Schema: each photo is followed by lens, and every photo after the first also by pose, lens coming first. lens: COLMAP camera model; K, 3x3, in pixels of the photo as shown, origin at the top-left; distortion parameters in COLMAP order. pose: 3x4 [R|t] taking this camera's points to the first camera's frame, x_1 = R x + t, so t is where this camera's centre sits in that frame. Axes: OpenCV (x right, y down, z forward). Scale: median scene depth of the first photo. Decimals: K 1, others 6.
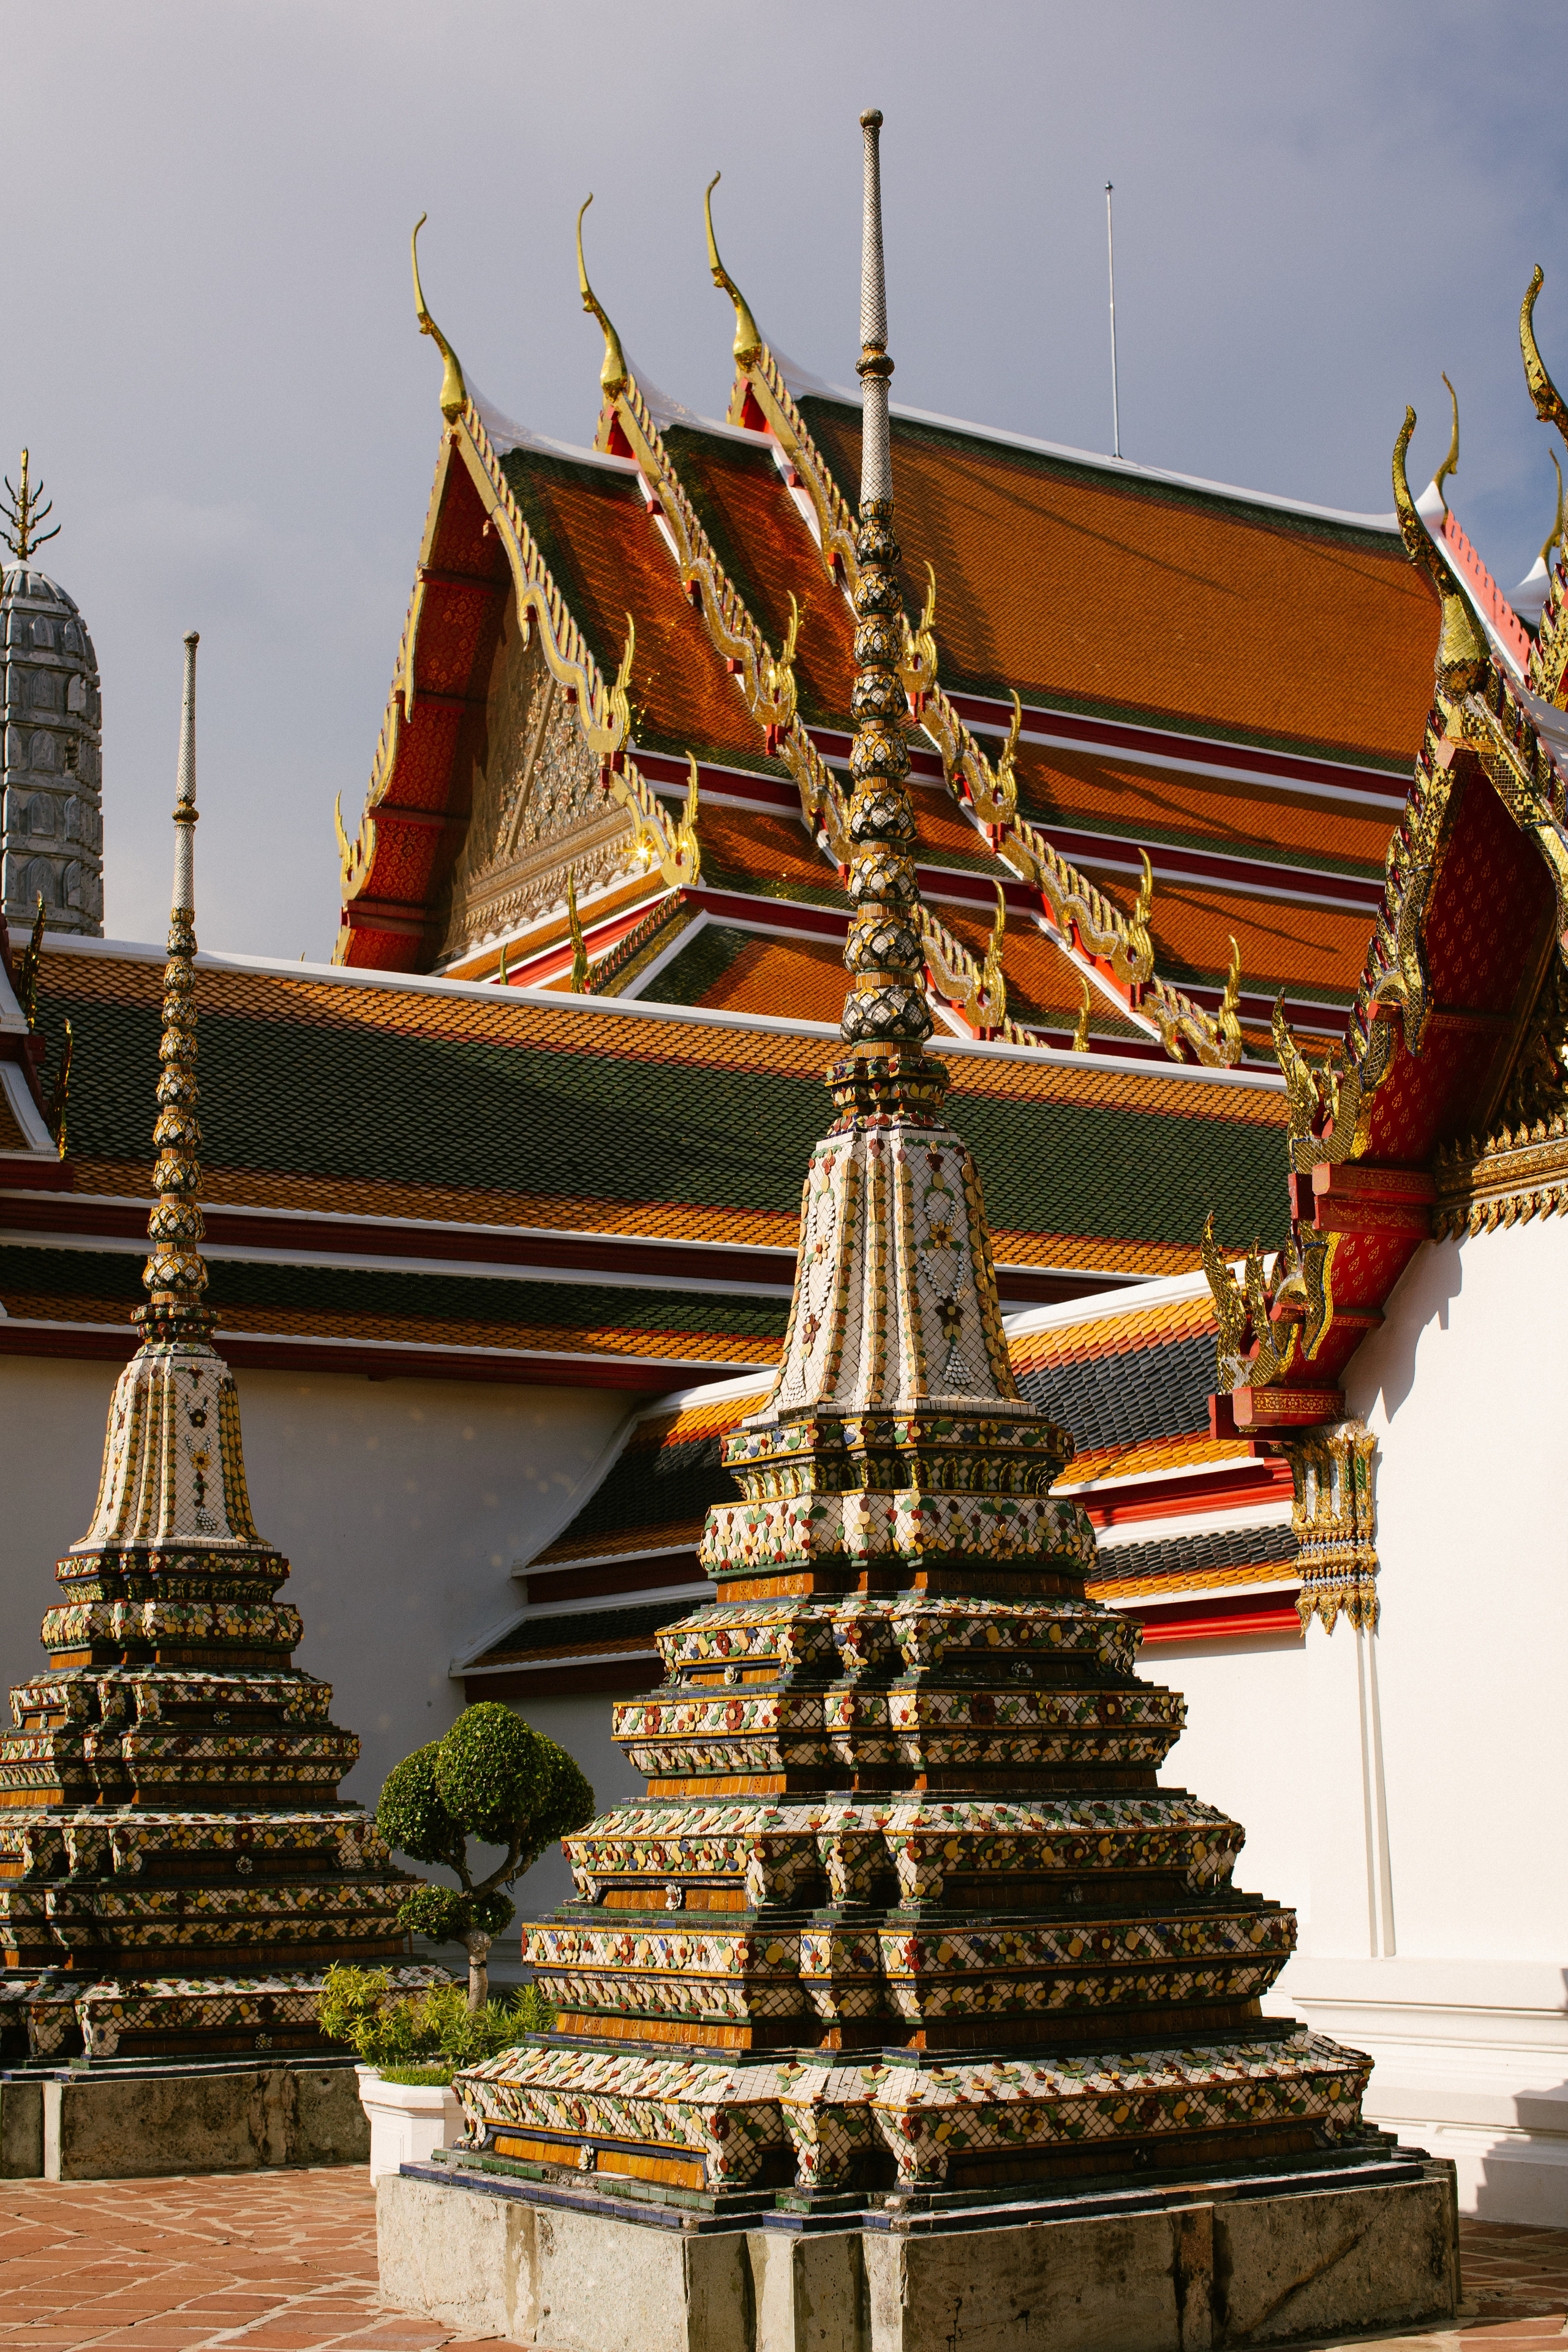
lens RADIAL K [[3452.4, 0, 785.3], [0, 3452.4, 1239.0], [0, 0, 1]] dist [-0.162592, 0.375662]
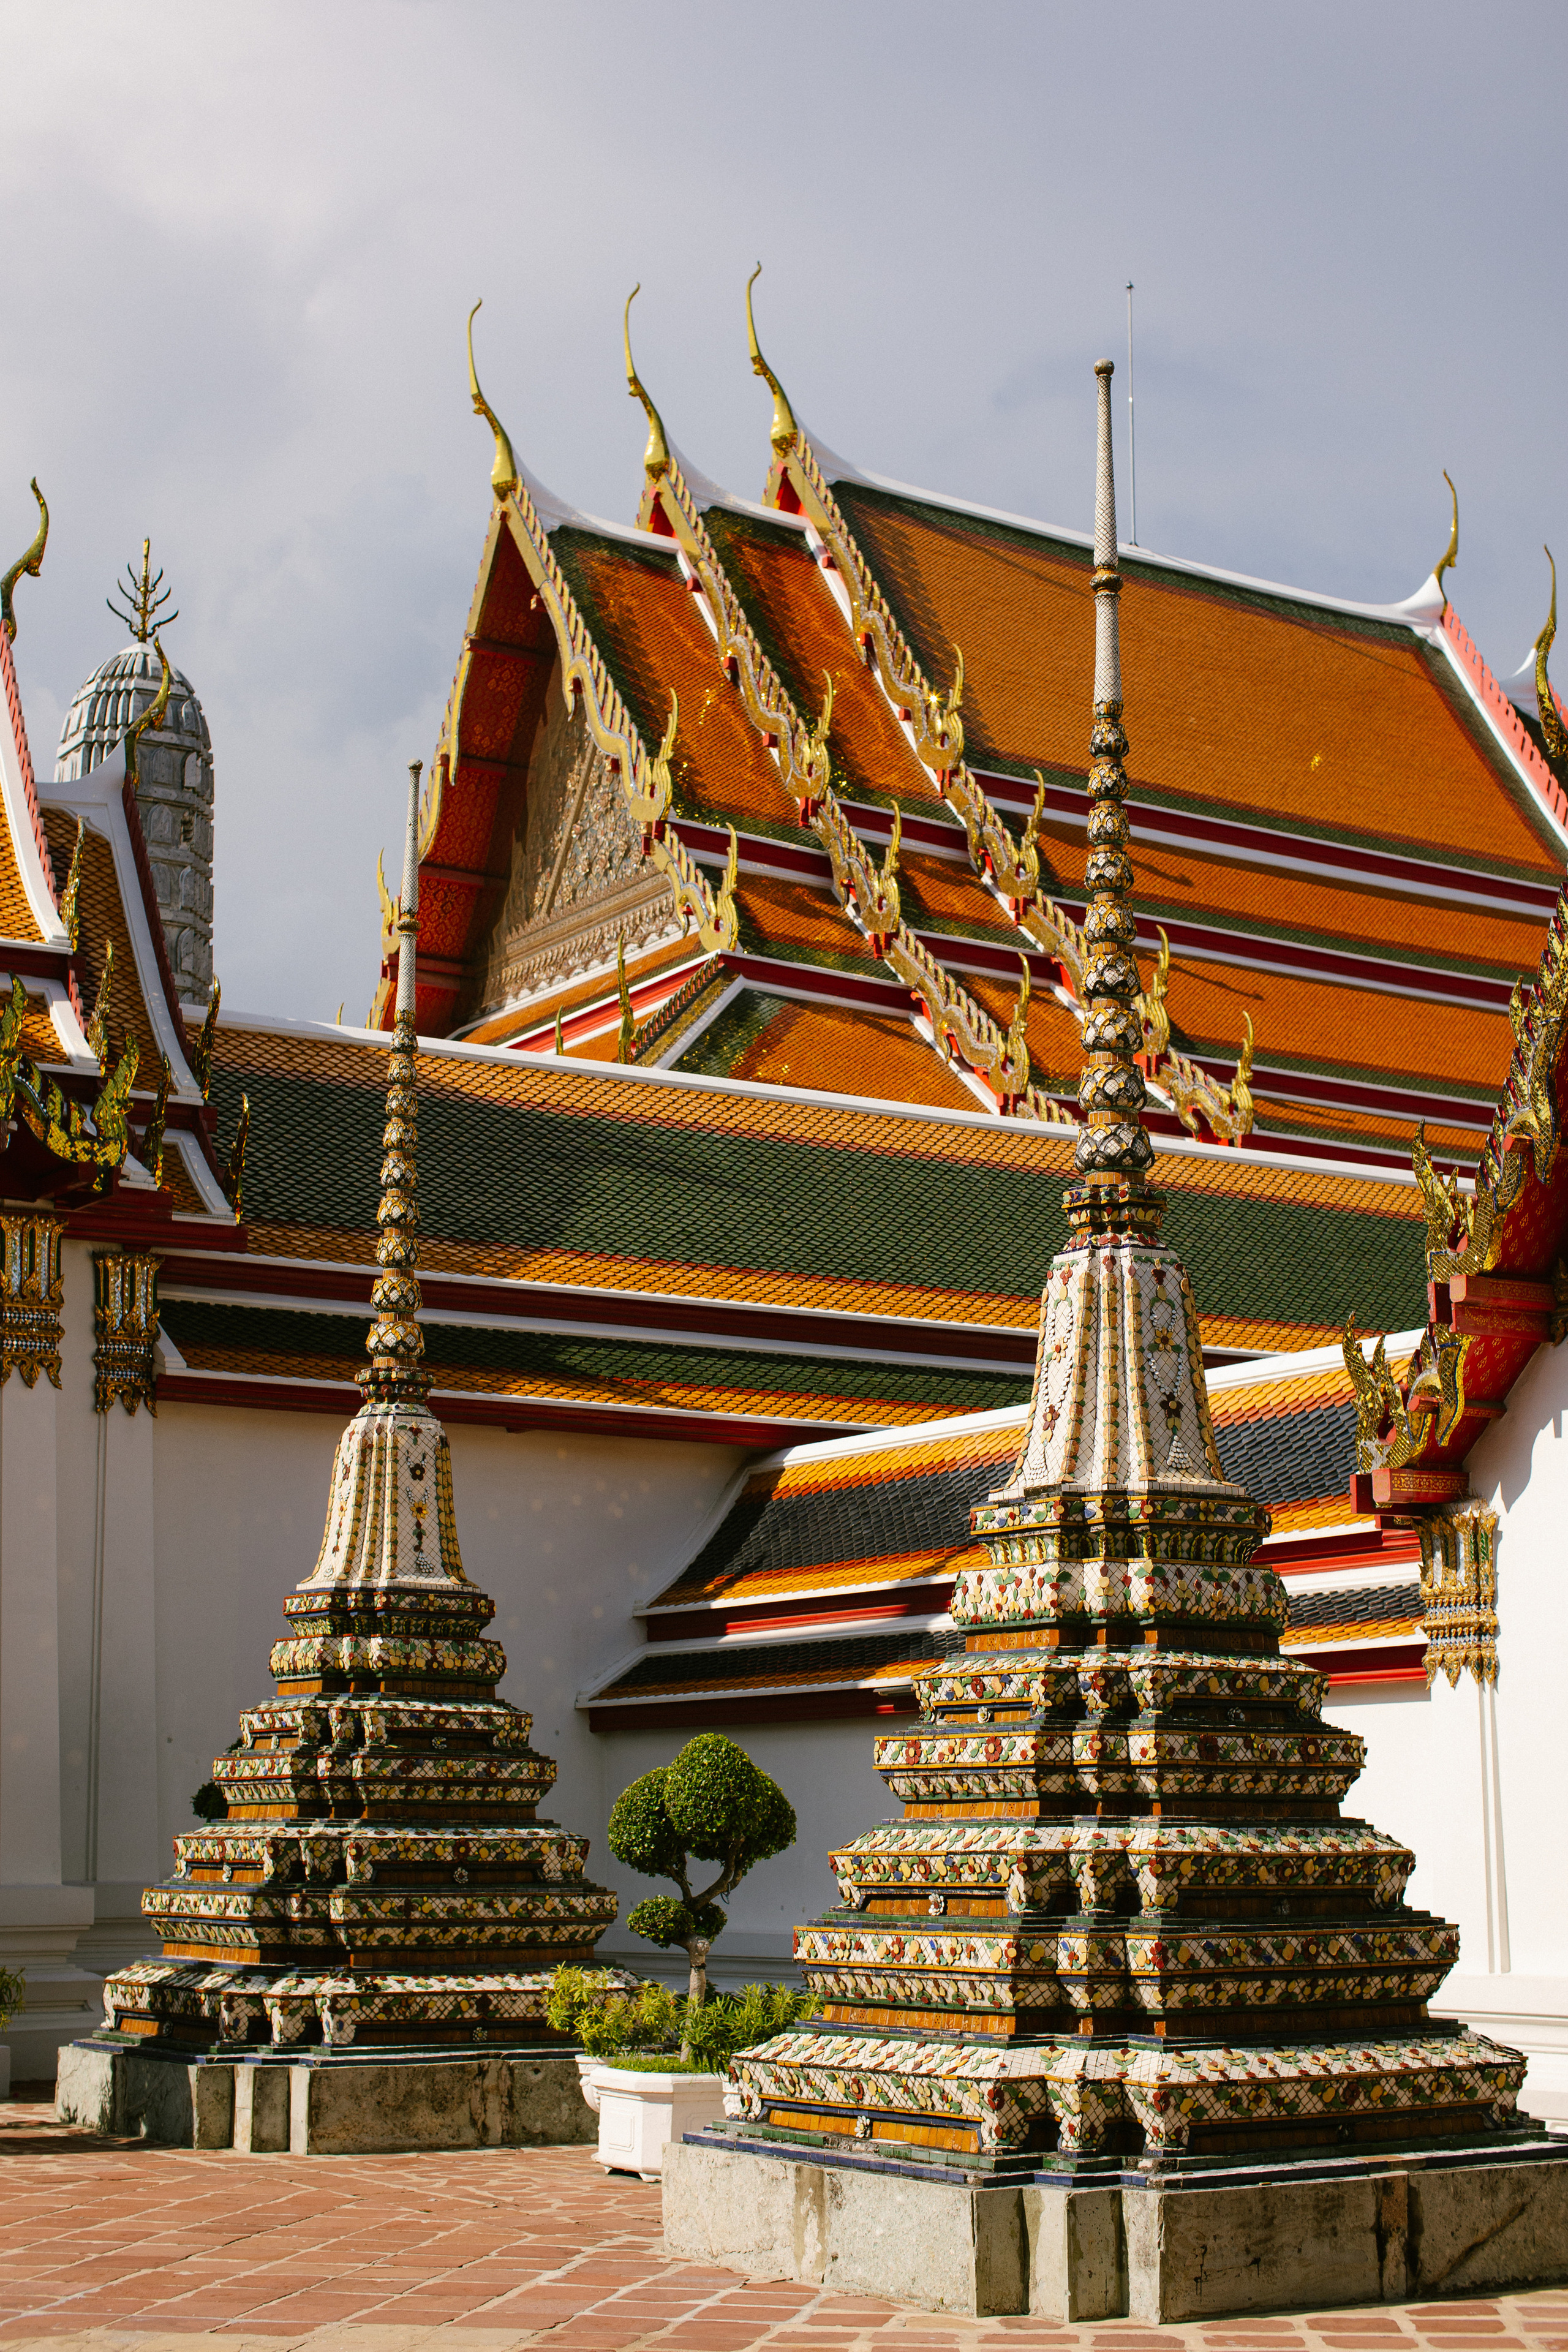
lens RADIAL K [[3410.1, 0, 784.0], [0, 3410.1, 1176.0], [0, 0, 1]] dist [-0.163337, 0.389663]
pose [[0.999690, 0.022607, 0.010385, -0.078838], [-0.022287, 0.999304, -0.029915, -0.015649], [-0.011055, 0.029674, 0.999498, -0.121850]]
